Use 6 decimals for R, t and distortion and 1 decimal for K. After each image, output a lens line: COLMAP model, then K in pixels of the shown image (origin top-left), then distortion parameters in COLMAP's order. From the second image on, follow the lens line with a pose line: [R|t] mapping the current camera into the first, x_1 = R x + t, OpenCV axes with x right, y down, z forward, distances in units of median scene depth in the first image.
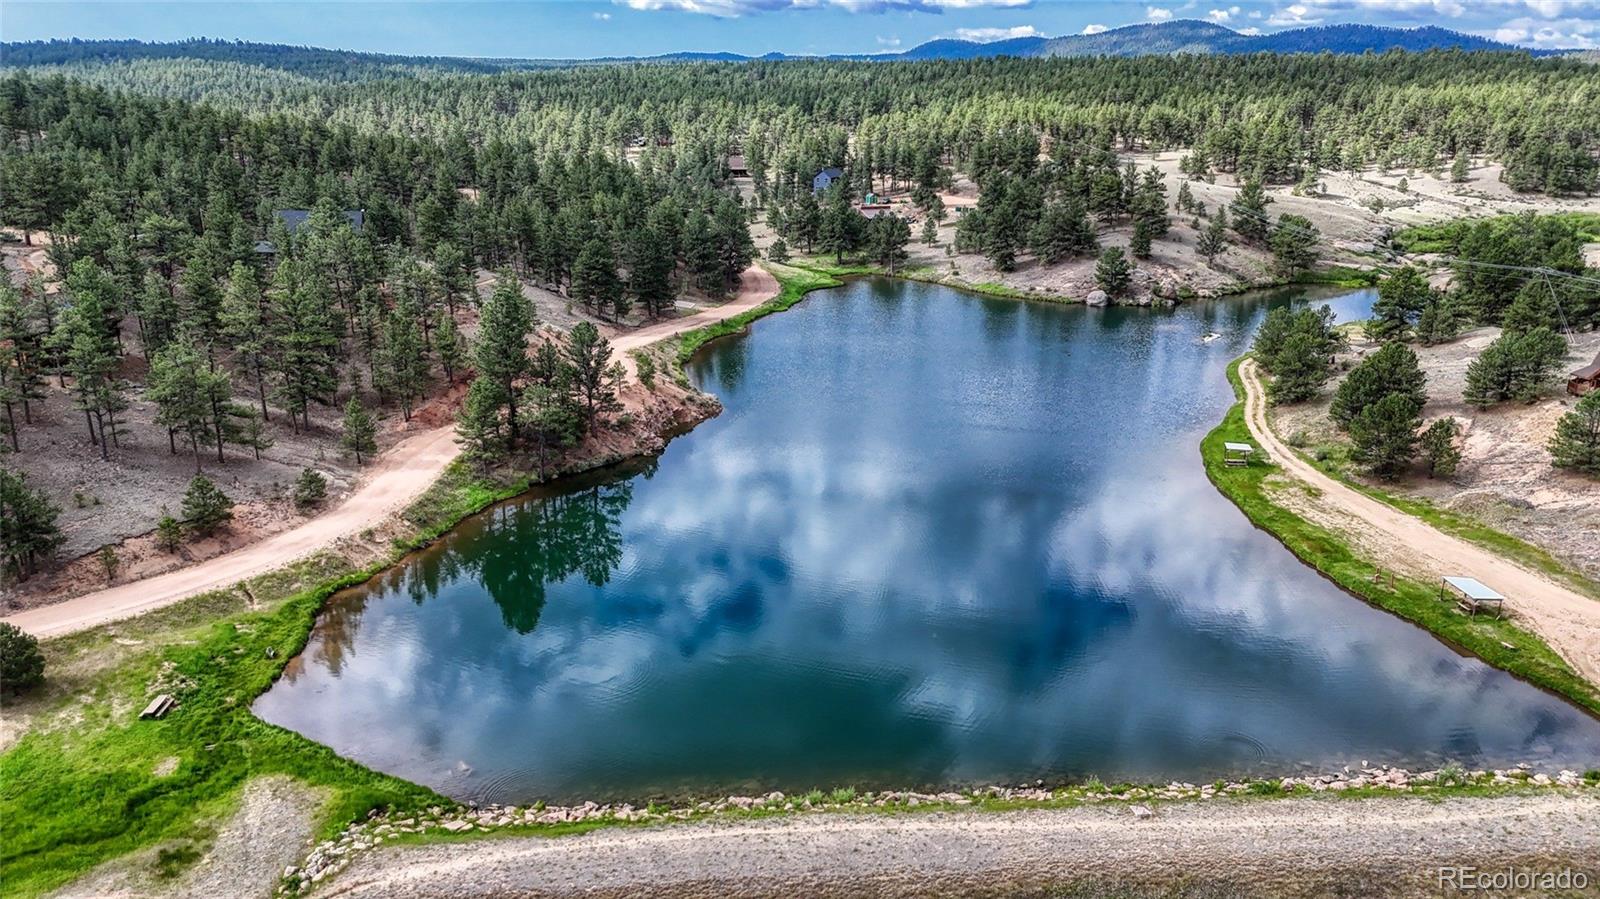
lens RADIAL K [[1167.1, 0, 796.0], [0, 1167.1, 460.5], [0, 0, 1]] dist [0.072275, -0.068058]
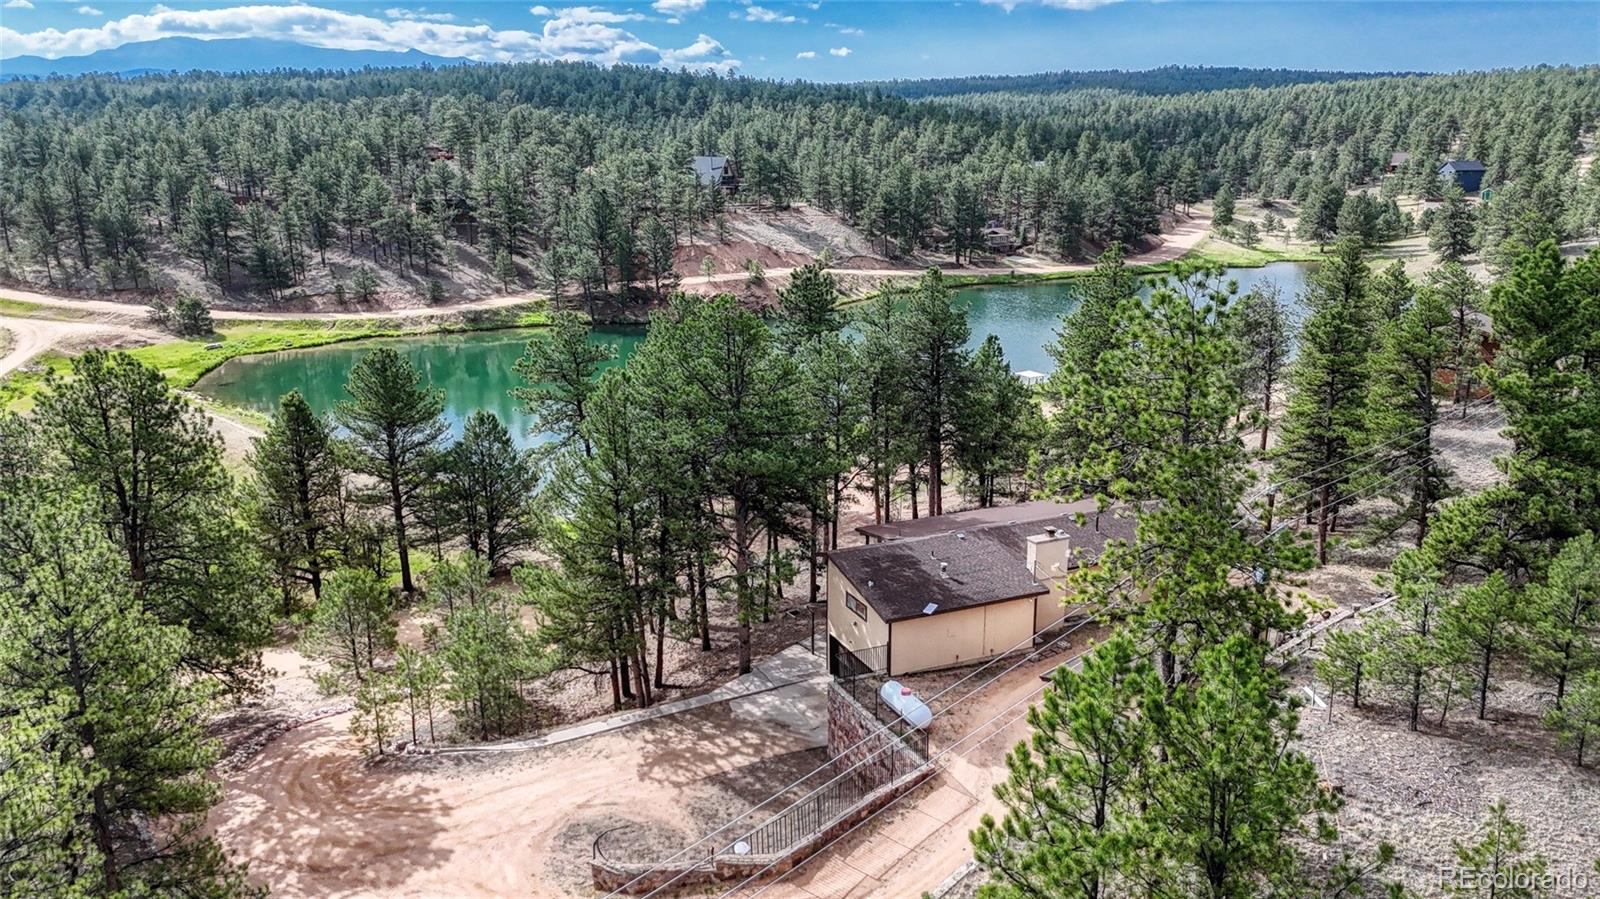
lens RADIAL K [[1167.1, 0, 798.1], [0, 1167.1, 444.8], [0, 0, 1]] dist [0.072275, -0.068058]
pose [[0.695846, 0.185328, -0.693868, 0.534695], [-0.208544, 0.976645, 0.051717, 0.020510], [0.687247, 0.108715, 0.718243, 0.087834]]
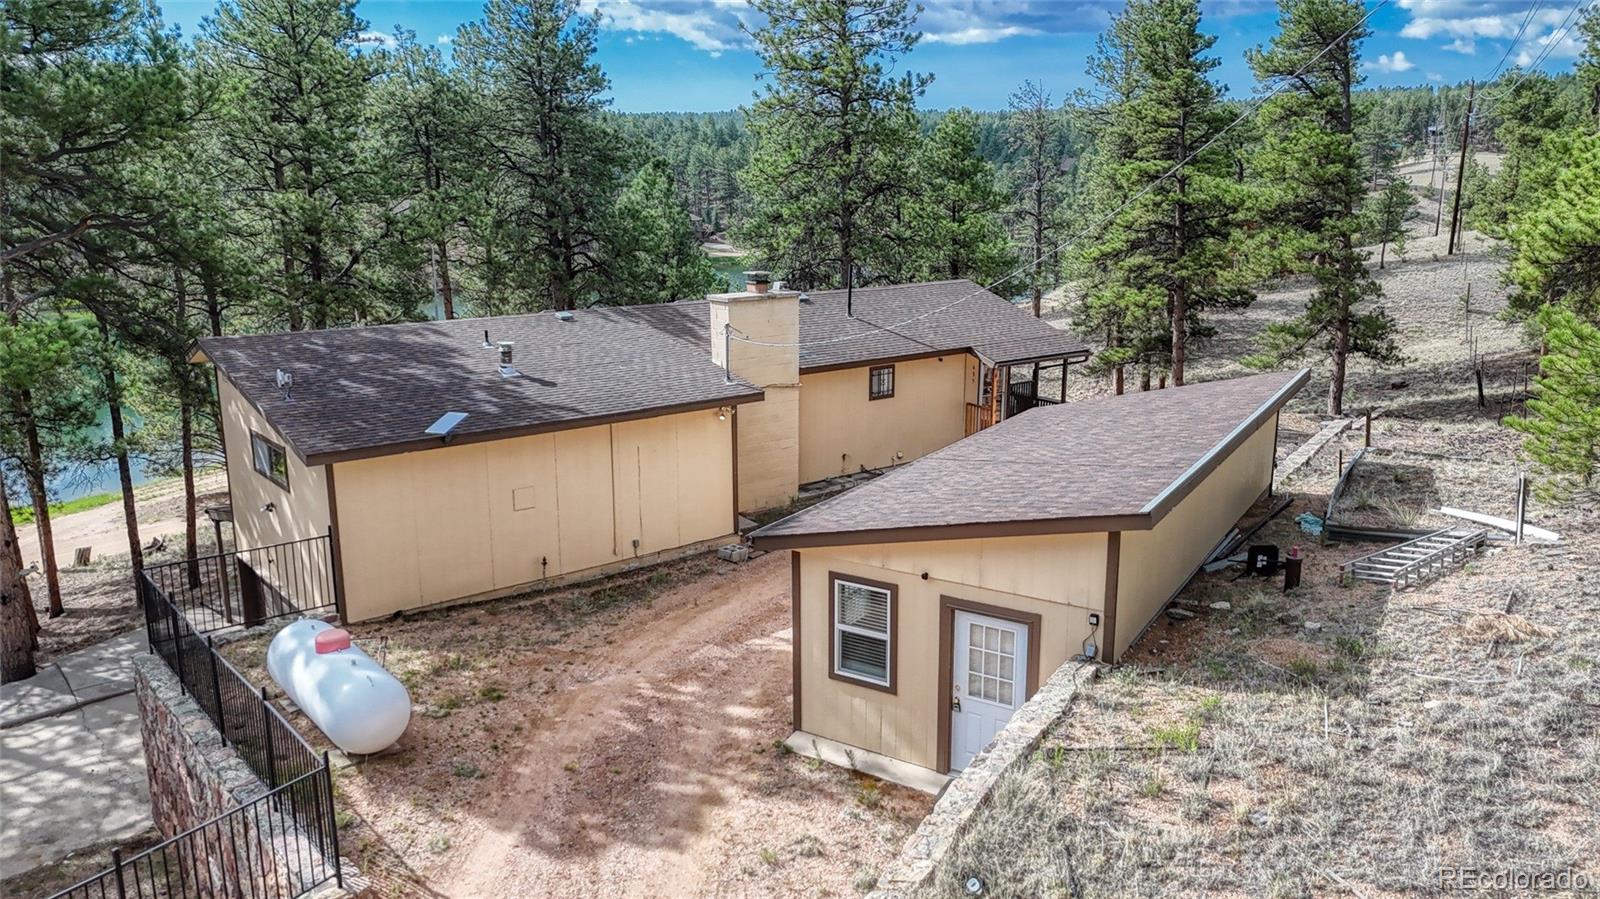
lens RADIAL K [[1167.1, 0, 803.7], [0, 1167.1, 450.1], [0, 0, 1]] dist [0.072275, -0.068058]
pose [[0.855644, 0.115191, -0.504583, 0.478192], [-0.148018, 0.988661, -0.025301, 0.050859], [0.495947, 0.096336, 0.862992, 0.188728]]
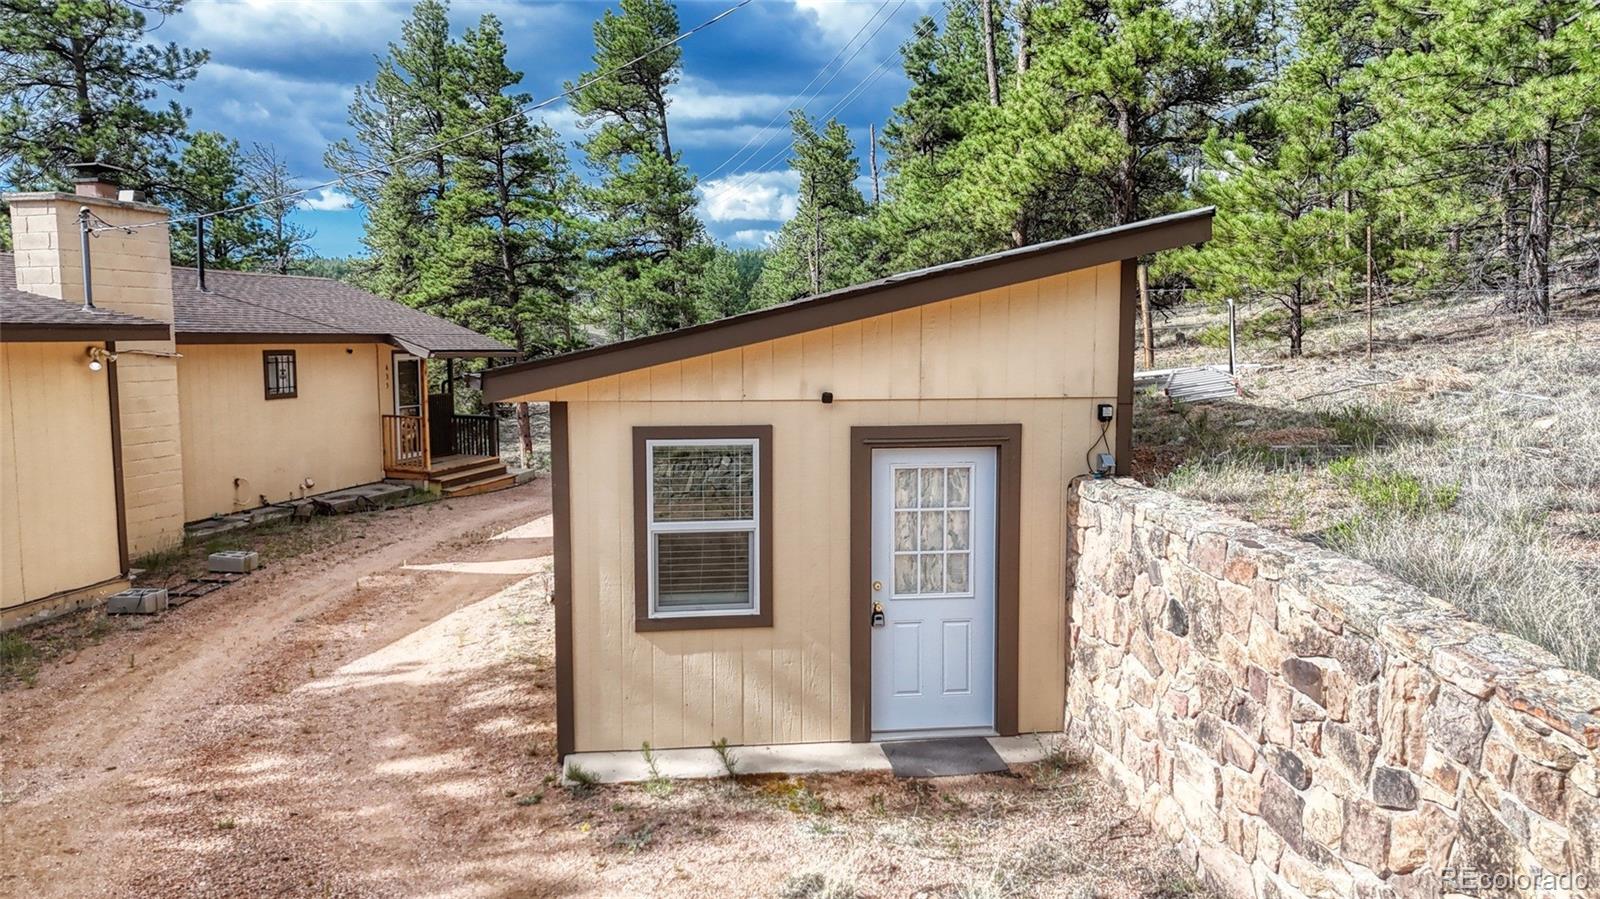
lens RADIAL K [[1167.1, 0, 807.5], [0, 1167.1, 447.9], [0, 0, 1]] dist [0.072275, -0.068058]
pose [[0.990107, -0.017469, 0.139220, 0.453498], [0.044531, 0.980045, -0.193723, 0.061055], [-0.133057, 0.198006, 0.971128, 0.206706]]
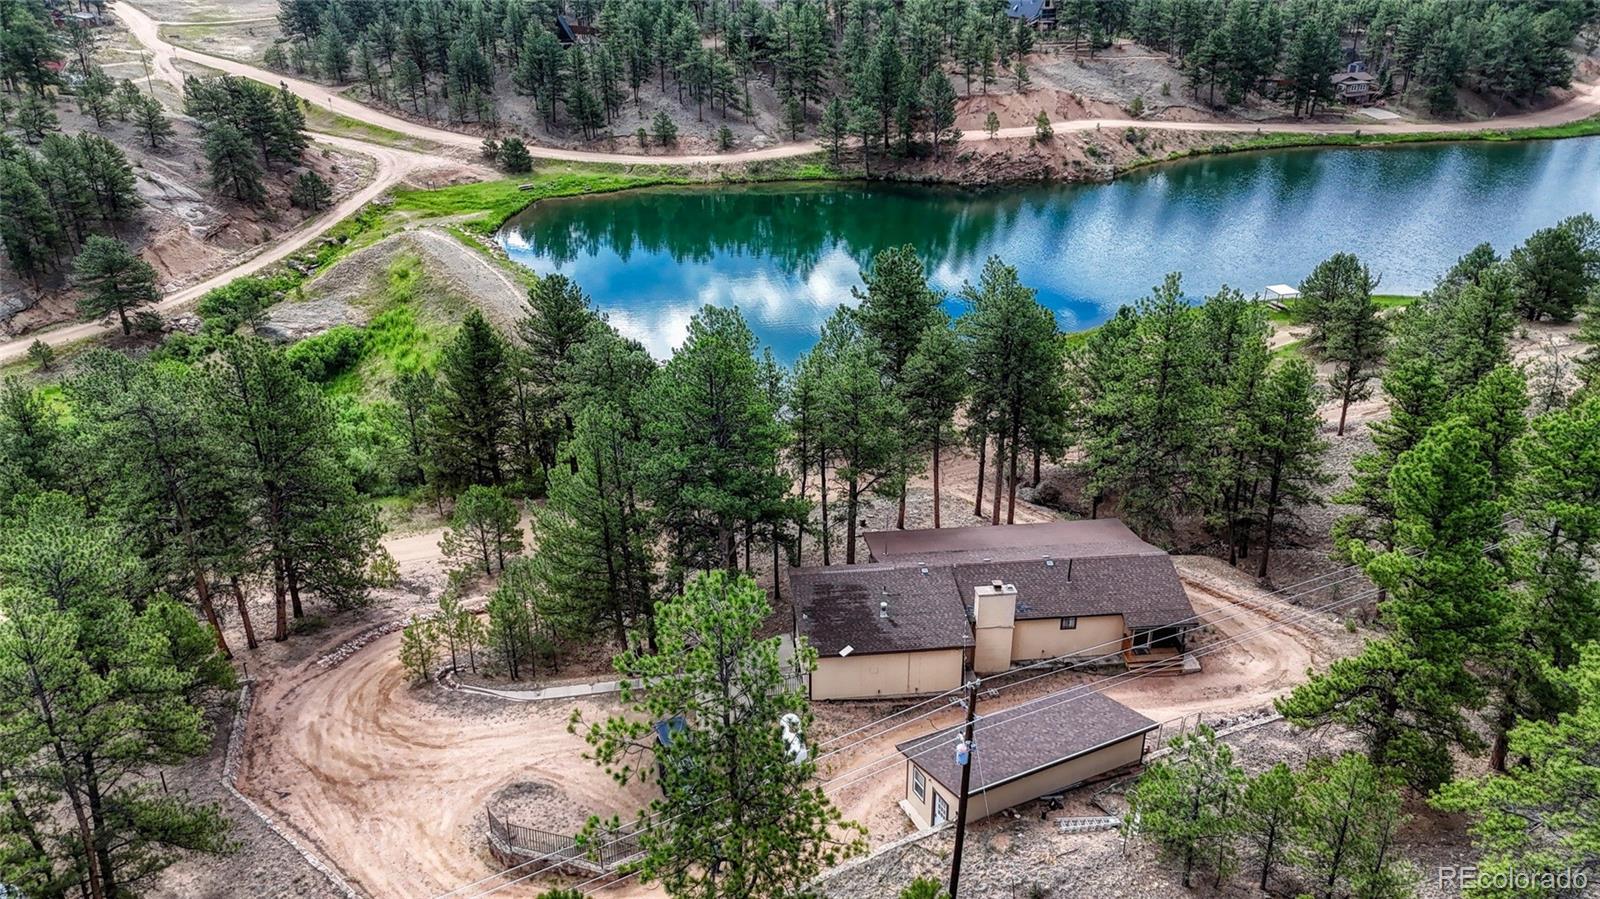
lens RADIAL K [[1167.1, 0, 800.7], [0, 1167.1, 447.3], [0, 0, 1]] dist [0.072275, -0.068058]
pose [[0.439782, 0.376592, -0.815335, 0.574154], [-0.258707, 0.922479, 0.286537, -0.037159], [0.860036, 0.084919, 0.503116, 0.125279]]
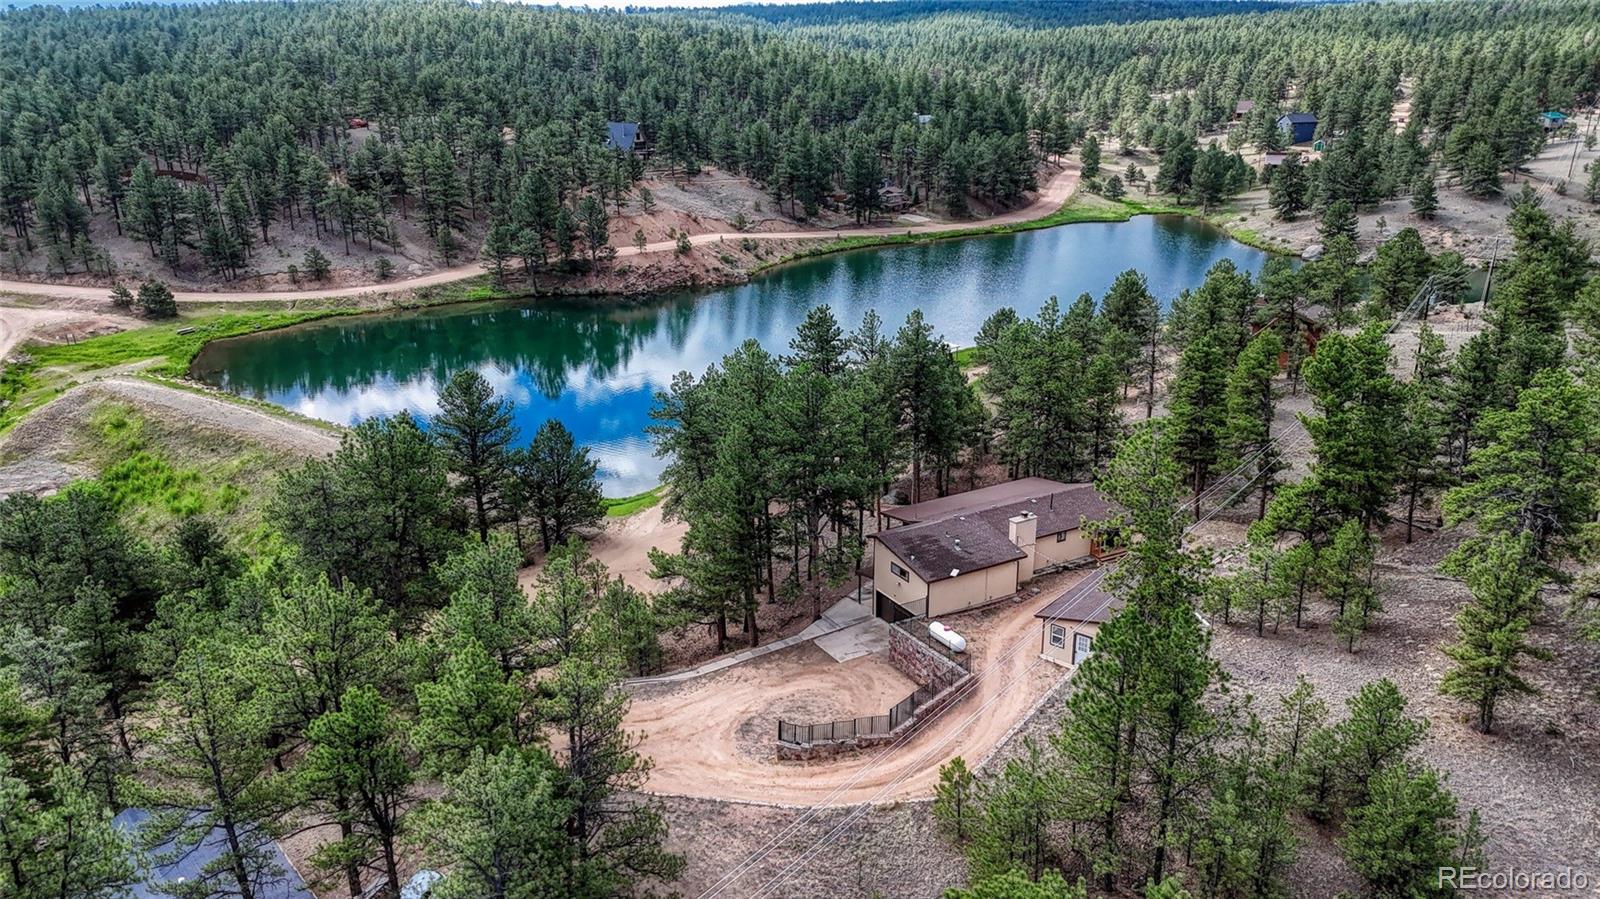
lens RADIAL K [[1167.1, 0, 796.6], [0, 1167.1, 448.1], [0, 0, 1]] dist [0.072275, -0.068058]
pose [[0.772196, 0.204356, -0.601624, 0.557840], [-0.184607, 0.978180, 0.095316, 0.002612], [0.607975, 0.037461, 0.793072, -0.005861]]
